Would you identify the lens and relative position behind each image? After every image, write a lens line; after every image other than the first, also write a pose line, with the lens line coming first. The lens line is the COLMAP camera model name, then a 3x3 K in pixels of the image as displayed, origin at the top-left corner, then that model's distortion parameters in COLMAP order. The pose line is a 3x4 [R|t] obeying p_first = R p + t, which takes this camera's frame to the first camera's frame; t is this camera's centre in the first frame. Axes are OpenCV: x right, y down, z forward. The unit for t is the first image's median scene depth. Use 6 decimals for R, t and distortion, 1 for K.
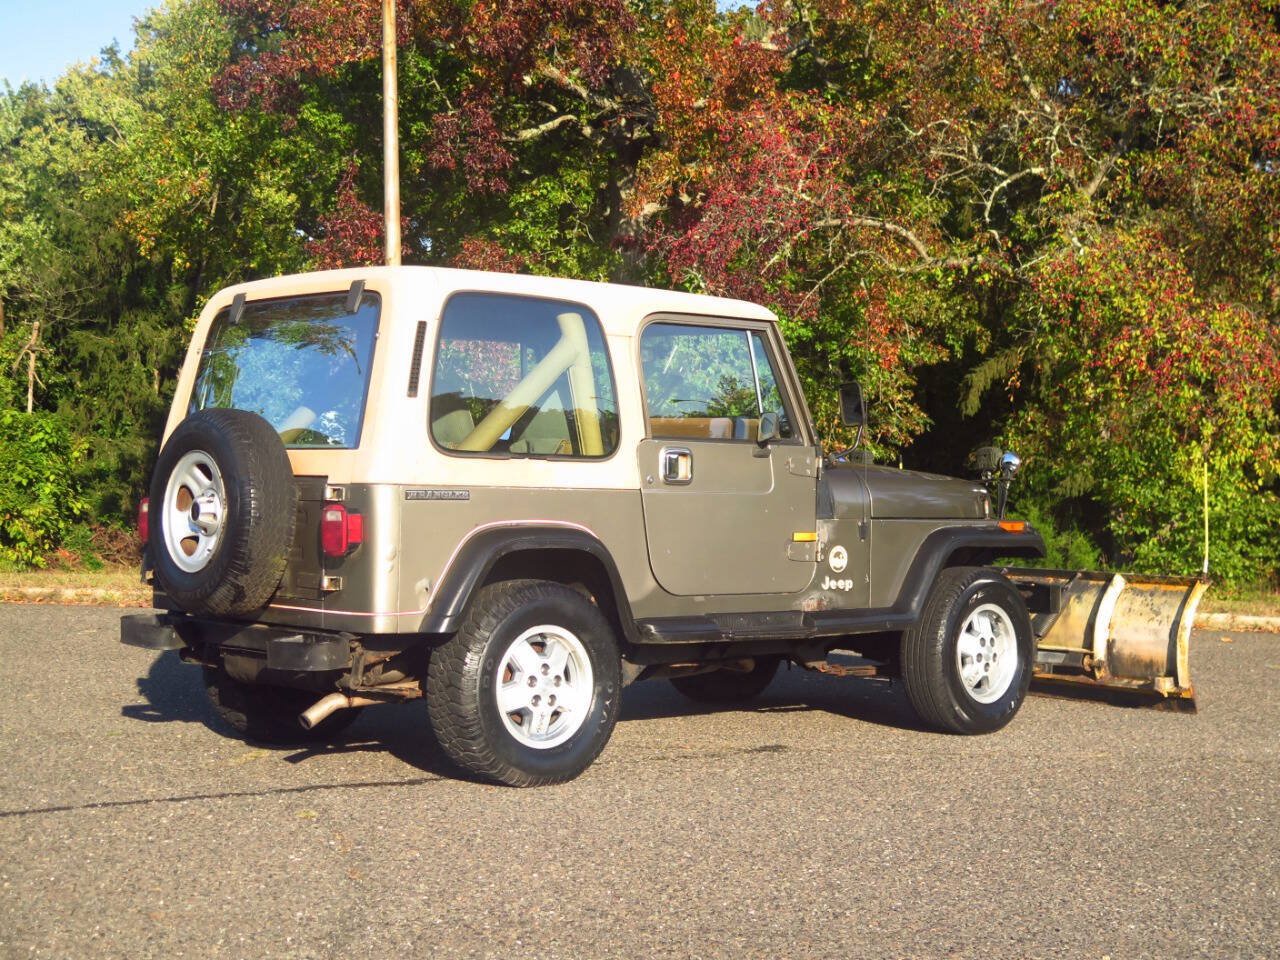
lens RADIAL K [[2088.9, 0, 644.2], [0, 2088.9, 481.1], [0, 0, 1]] dist [-0.032739, 0.096114]
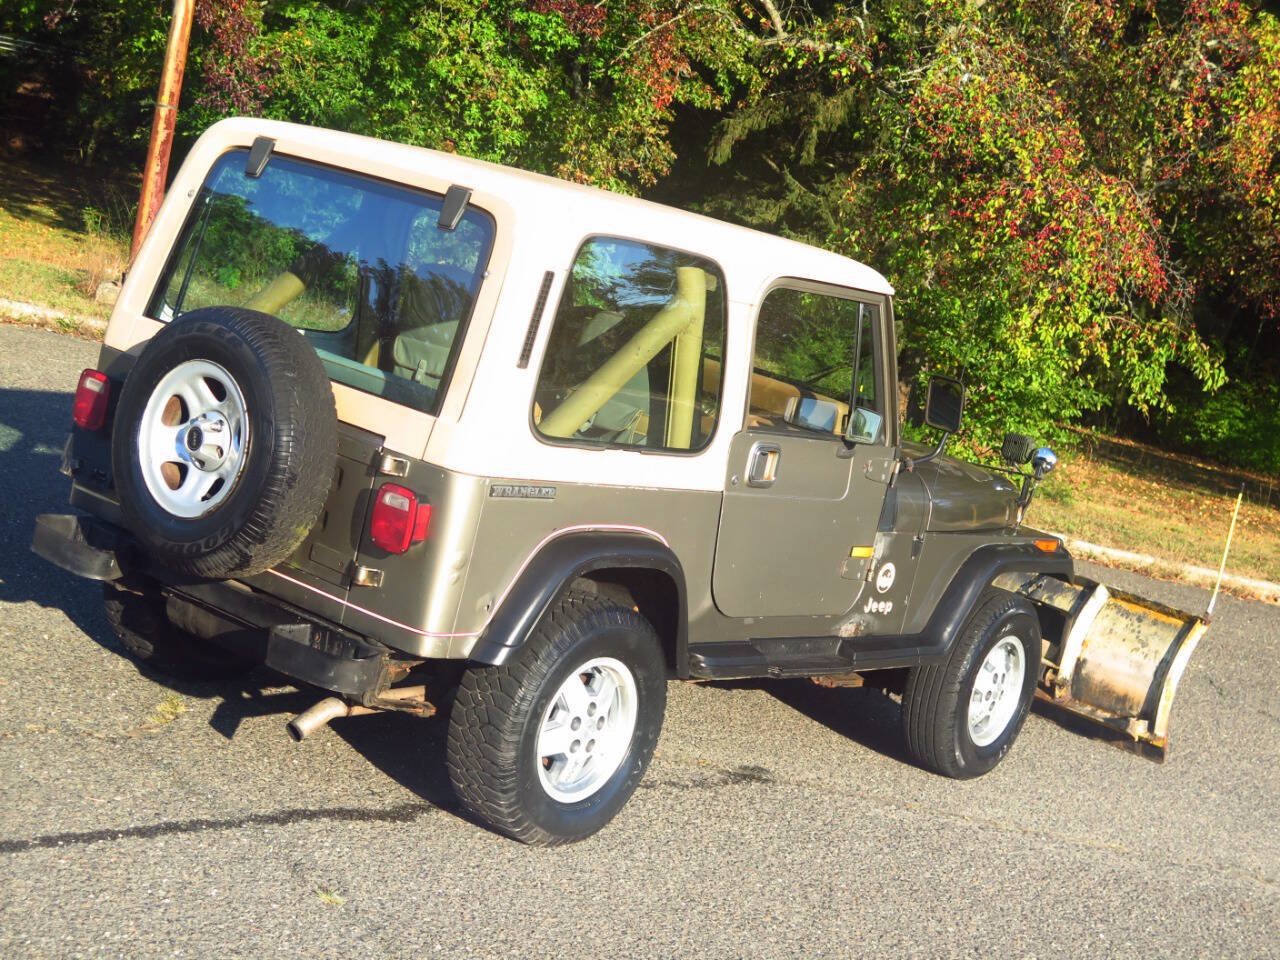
lens RADIAL K [[2262.6, 0, 641.0], [0, 2262.6, 526.5], [0, 0, 1]] dist [-0.048418, -0.168698]
pose [[0.964216, 0.182522, 0.192285, -0.182564], [-0.212704, 0.965517, 0.150113, -0.099264], [-0.158255, -0.185641, 0.969790, 0.136017]]
